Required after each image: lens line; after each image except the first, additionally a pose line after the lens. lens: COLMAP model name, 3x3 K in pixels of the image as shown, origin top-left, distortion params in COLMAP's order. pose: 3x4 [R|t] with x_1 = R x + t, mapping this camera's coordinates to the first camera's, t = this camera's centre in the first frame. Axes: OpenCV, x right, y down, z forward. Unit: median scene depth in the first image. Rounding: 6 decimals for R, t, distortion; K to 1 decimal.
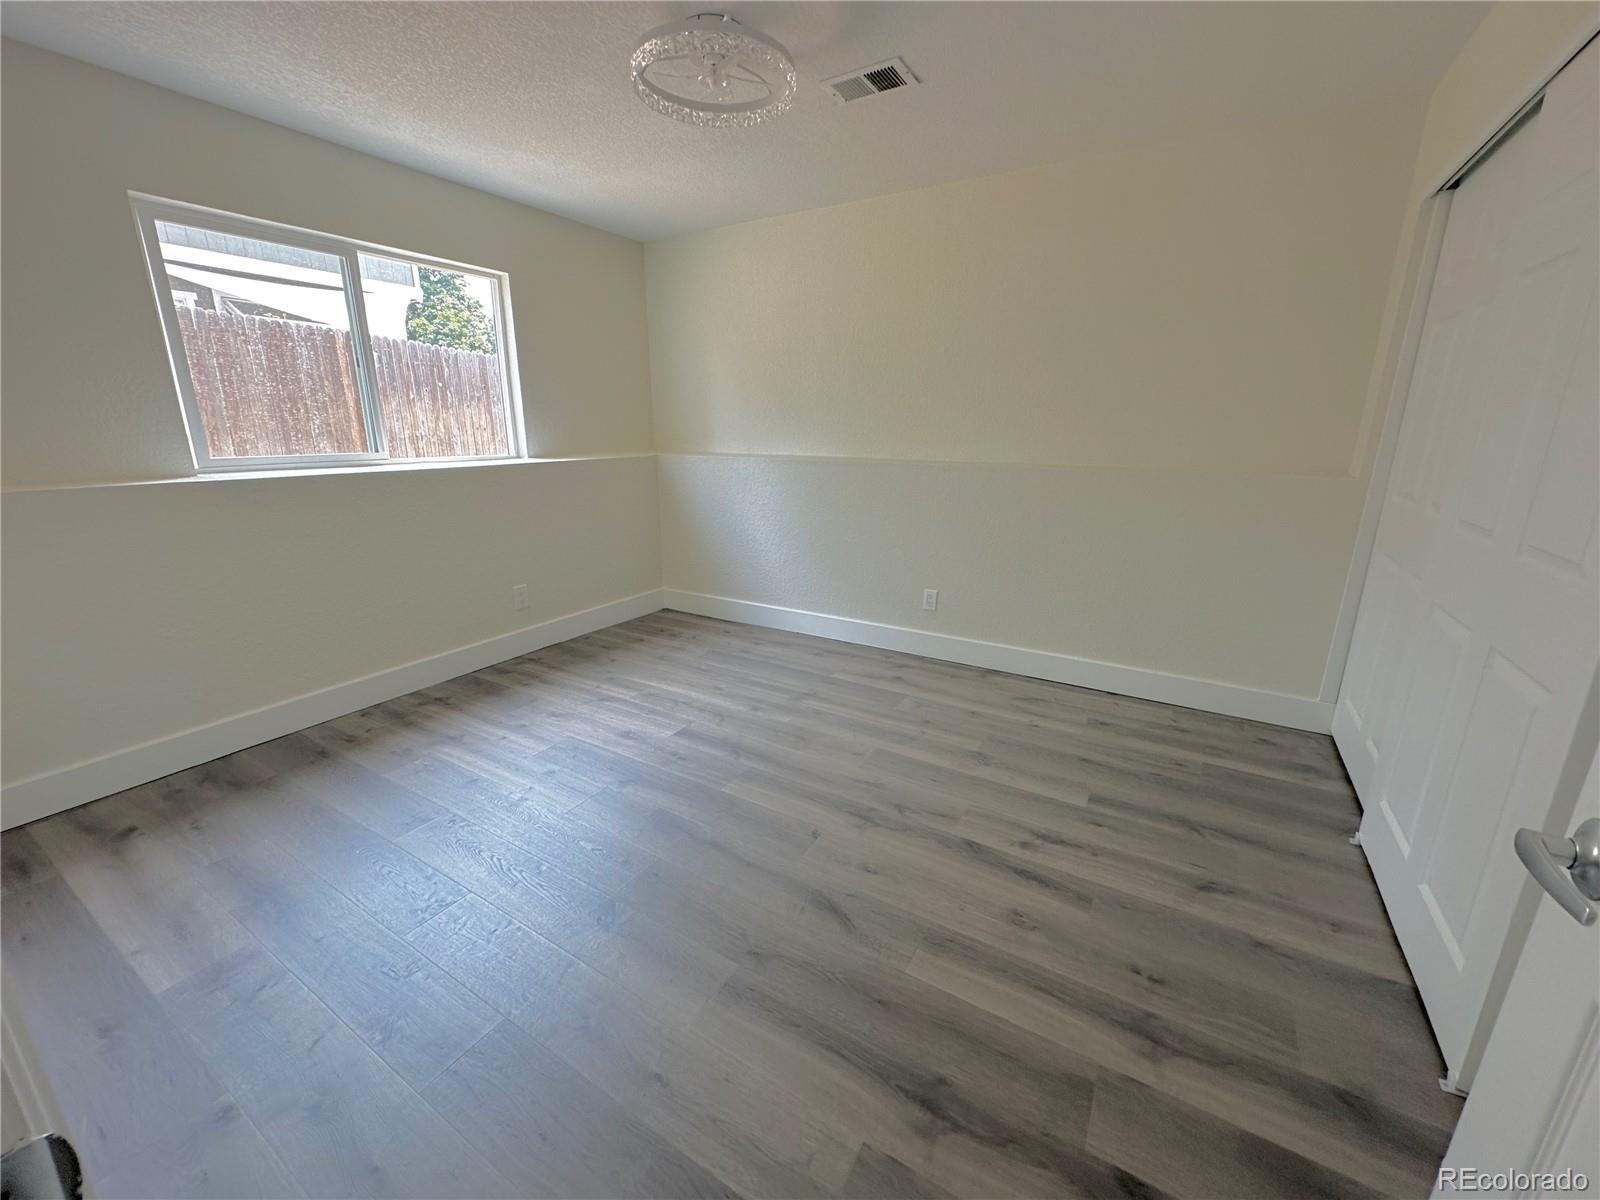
lens RADIAL K [[641.5, 0, 803.8], [0, 641.5, 598.4], [0, 0, 1]] dist [-0.002067, 0.000526]
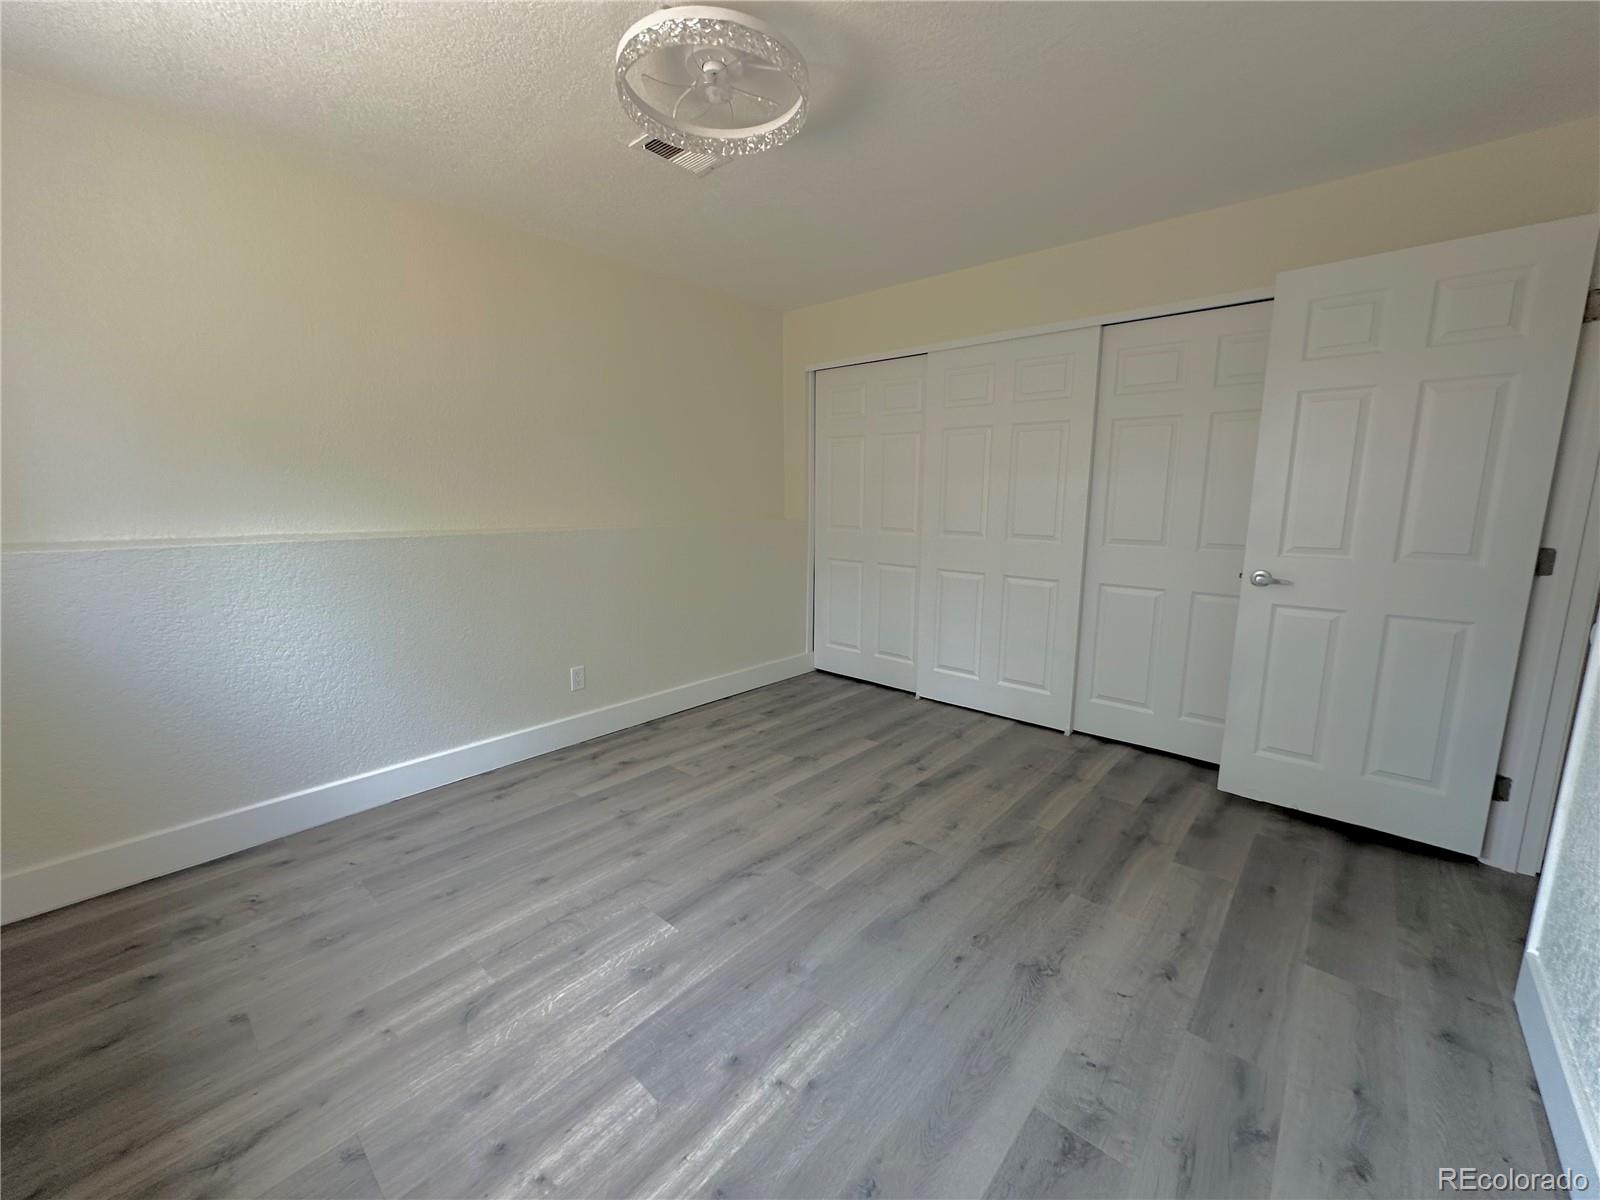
lens RADIAL K [[641.5, 0, 806.3], [0, 641.5, 599.4], [0, 0, 1]] dist [-0.002067, 0.000526]
pose [[0.174310, -0.160779, 0.971476, -0.727586], [0.254140, 0.960501, 0.113362, -0.149321], [-0.951330, 0.227131, 0.208285, 0.594749]]
